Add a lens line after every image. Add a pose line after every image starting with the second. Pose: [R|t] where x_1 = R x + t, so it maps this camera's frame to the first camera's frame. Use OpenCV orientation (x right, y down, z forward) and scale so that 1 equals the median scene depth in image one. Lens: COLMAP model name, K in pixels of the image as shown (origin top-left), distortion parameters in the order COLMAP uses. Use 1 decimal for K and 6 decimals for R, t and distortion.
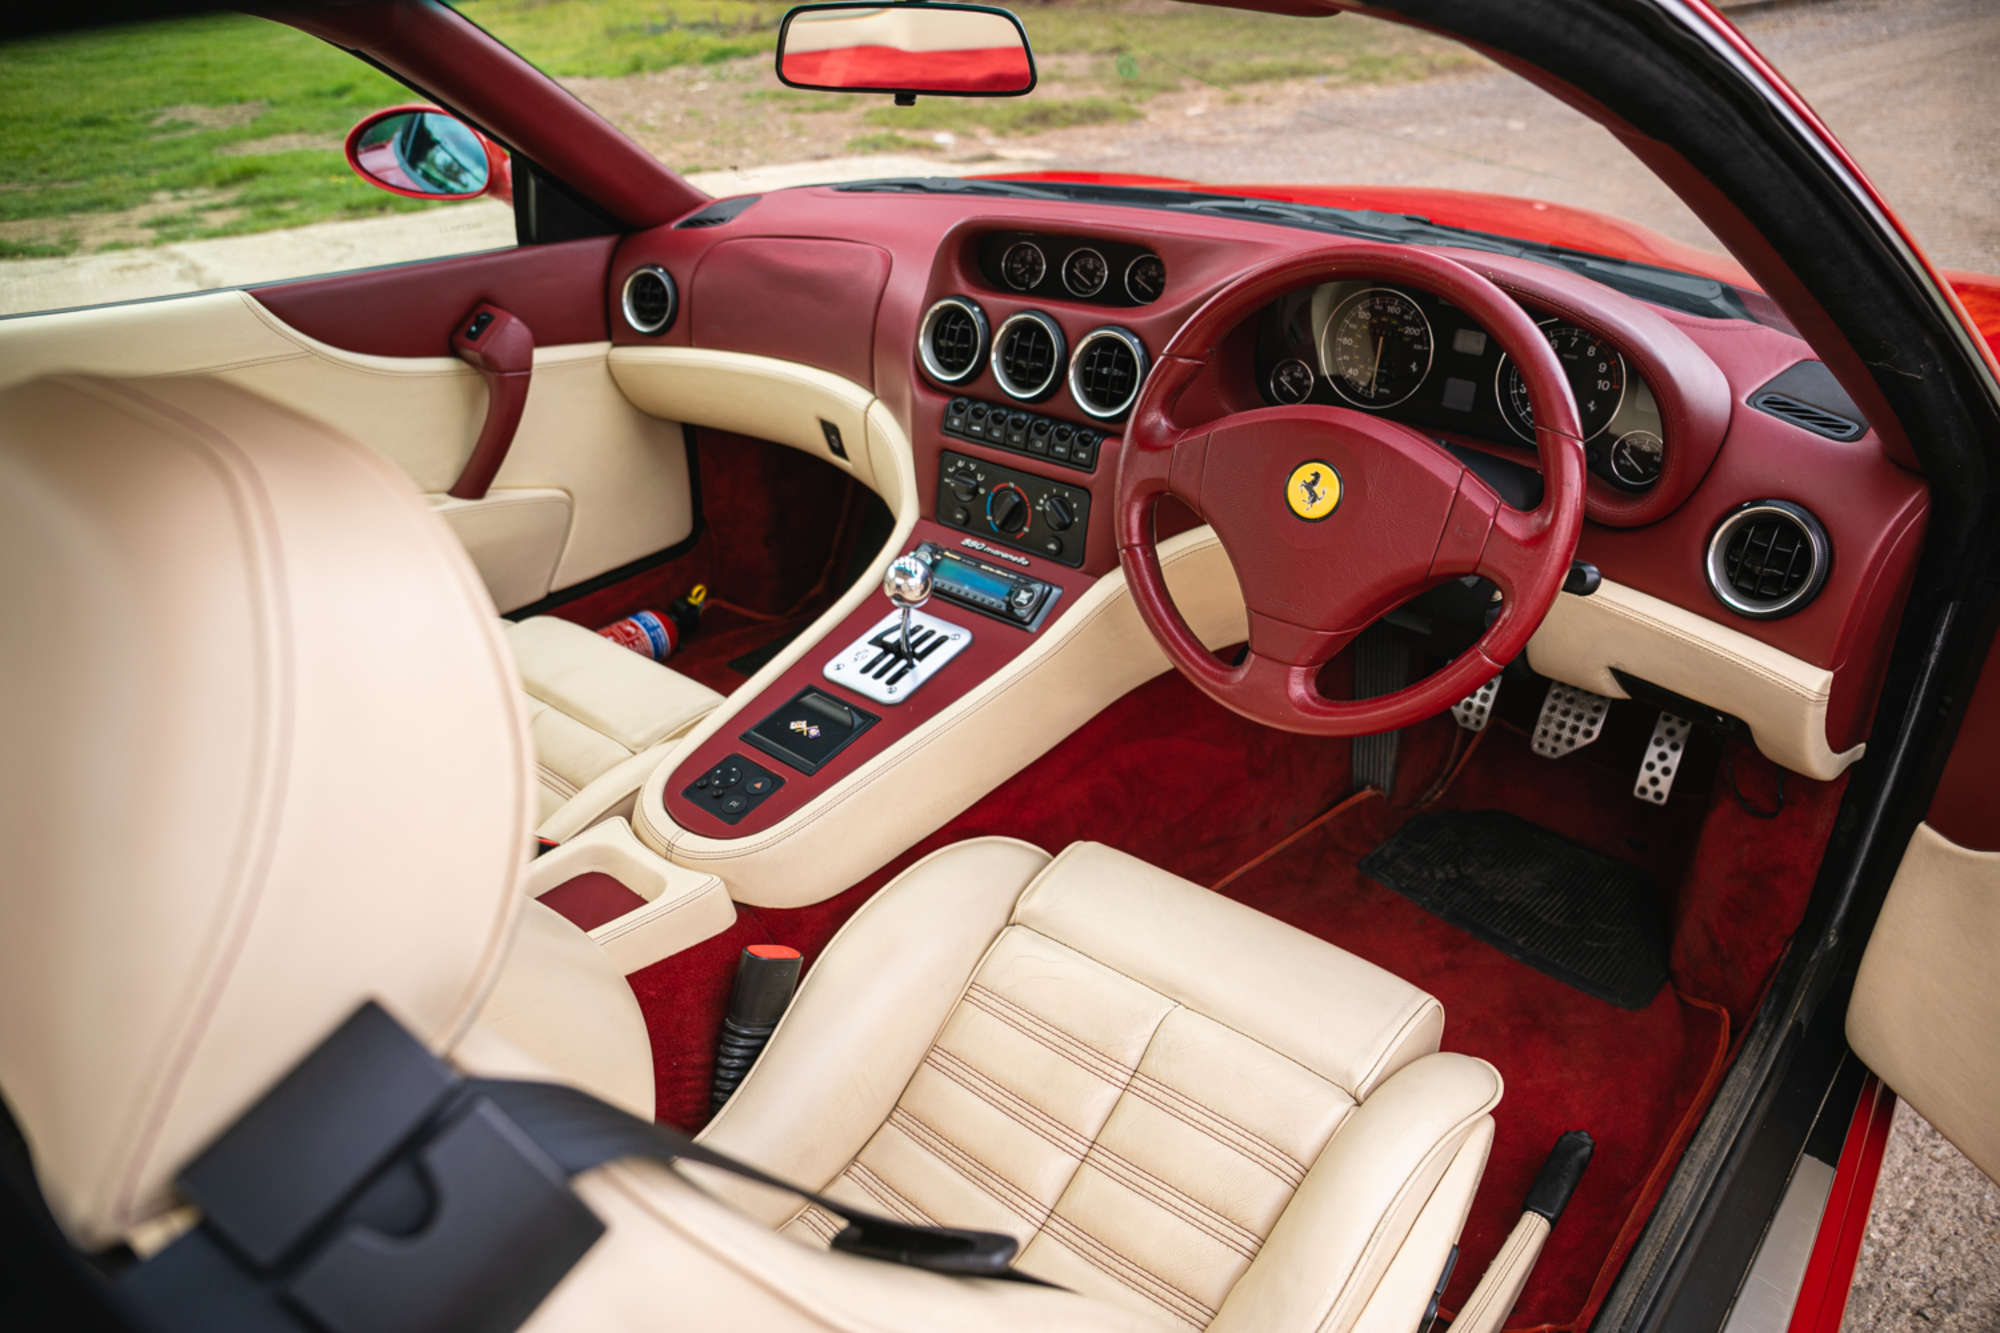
lens RADIAL K [[1380.3, 0, 997.0], [0, 1380.3, 664.1], [0, 0, 1]] dist [-0.085995, 0.009114]
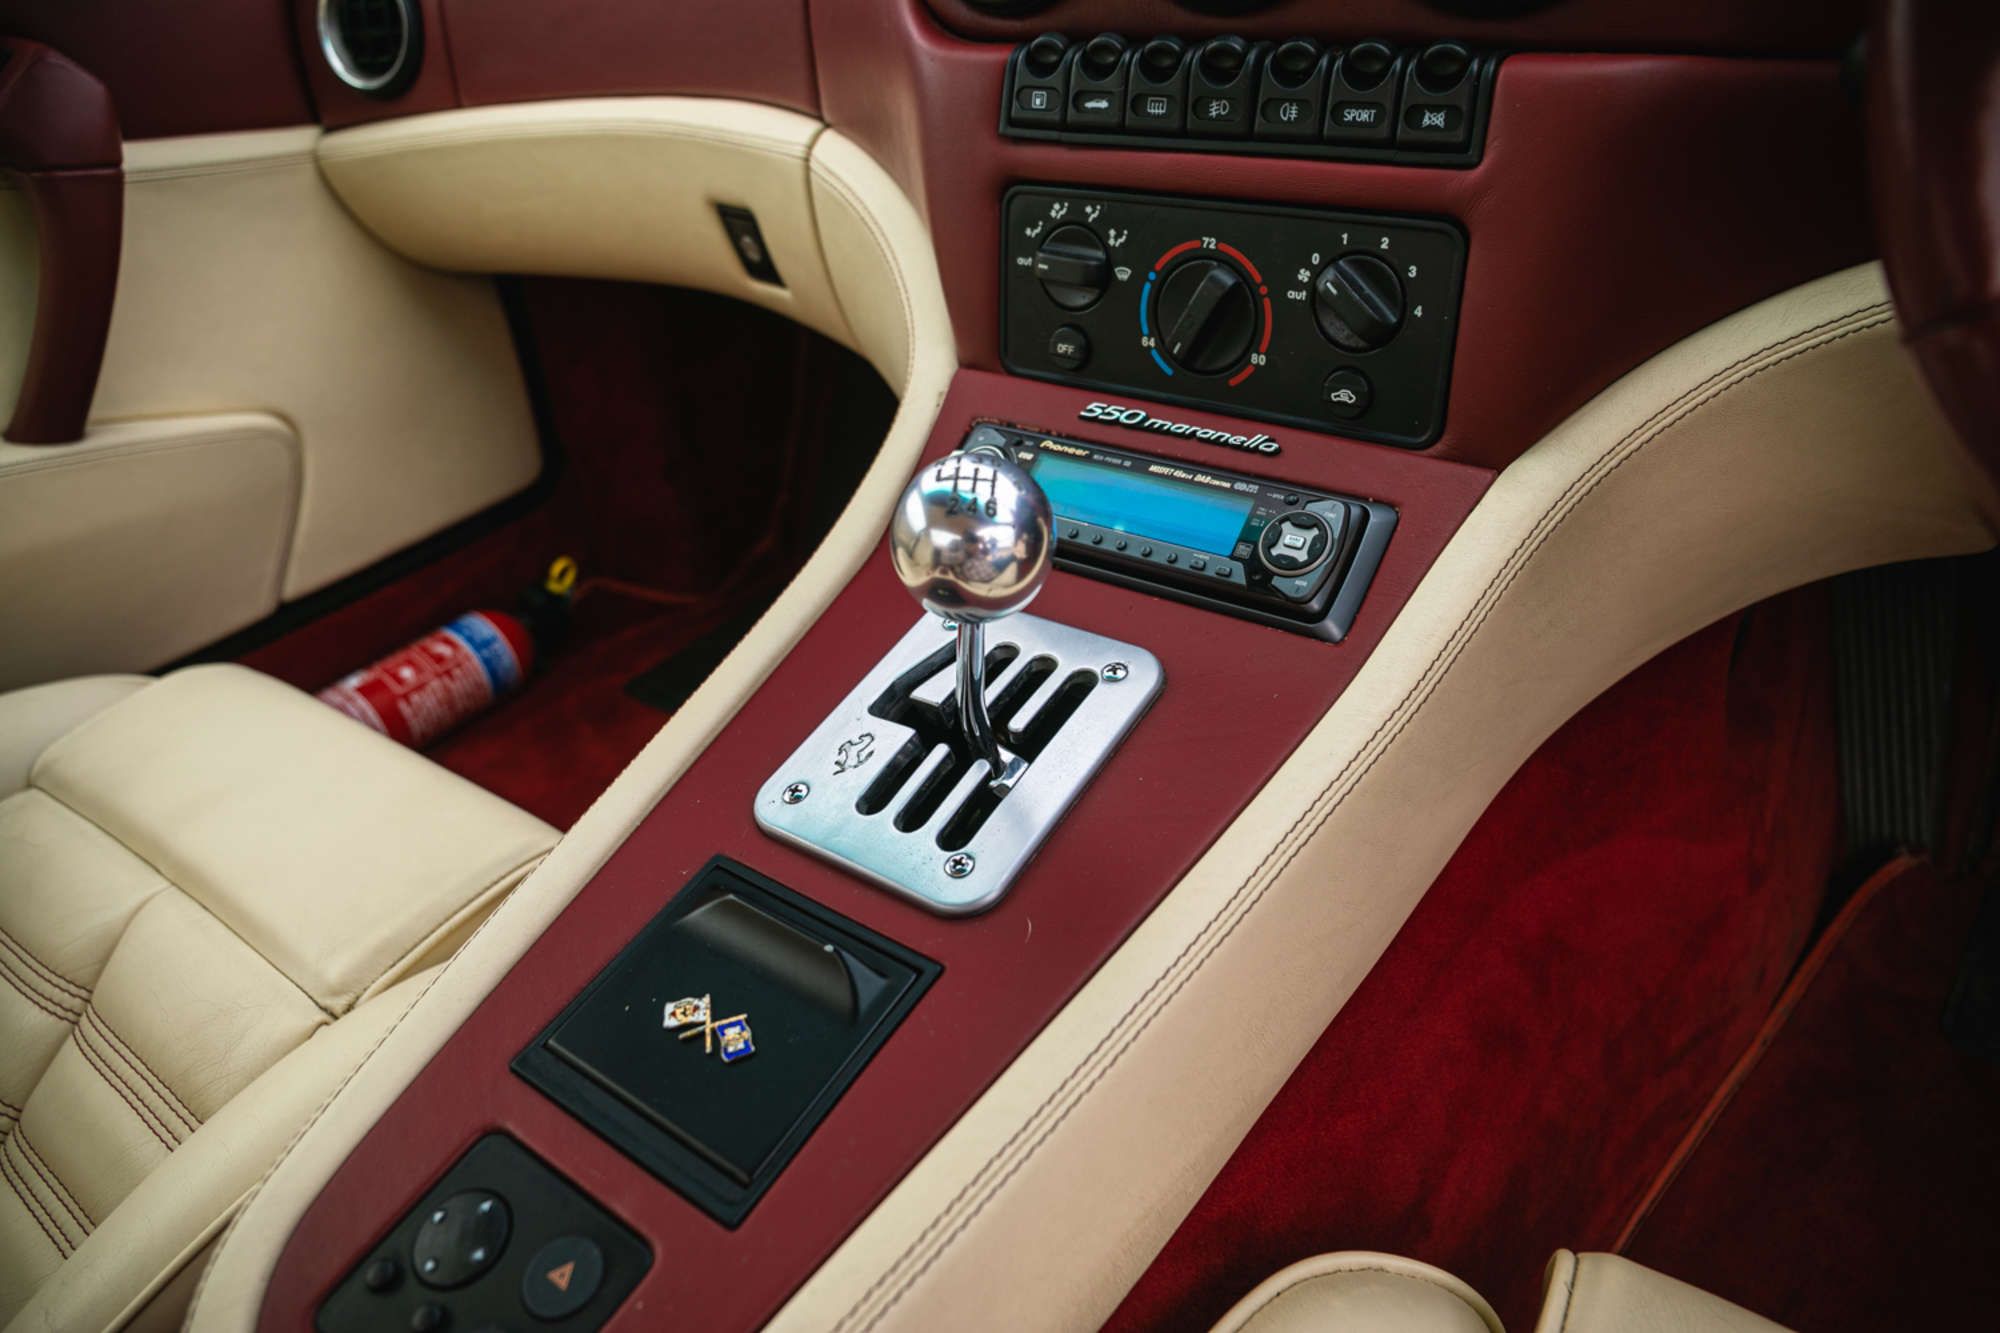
lens RADIAL K [[1380.3, 0, 1000.3], [0, 1380.3, 669.0], [0, 0, 1]] dist [-0.085995, 0.009114]
pose [[0.995098, -0.098573, 0.007999, -0.061979], [0.097882, 0.993214, 0.062804, -0.045743], [-0.014136, -0.061713, 0.997994, 0.645815]]
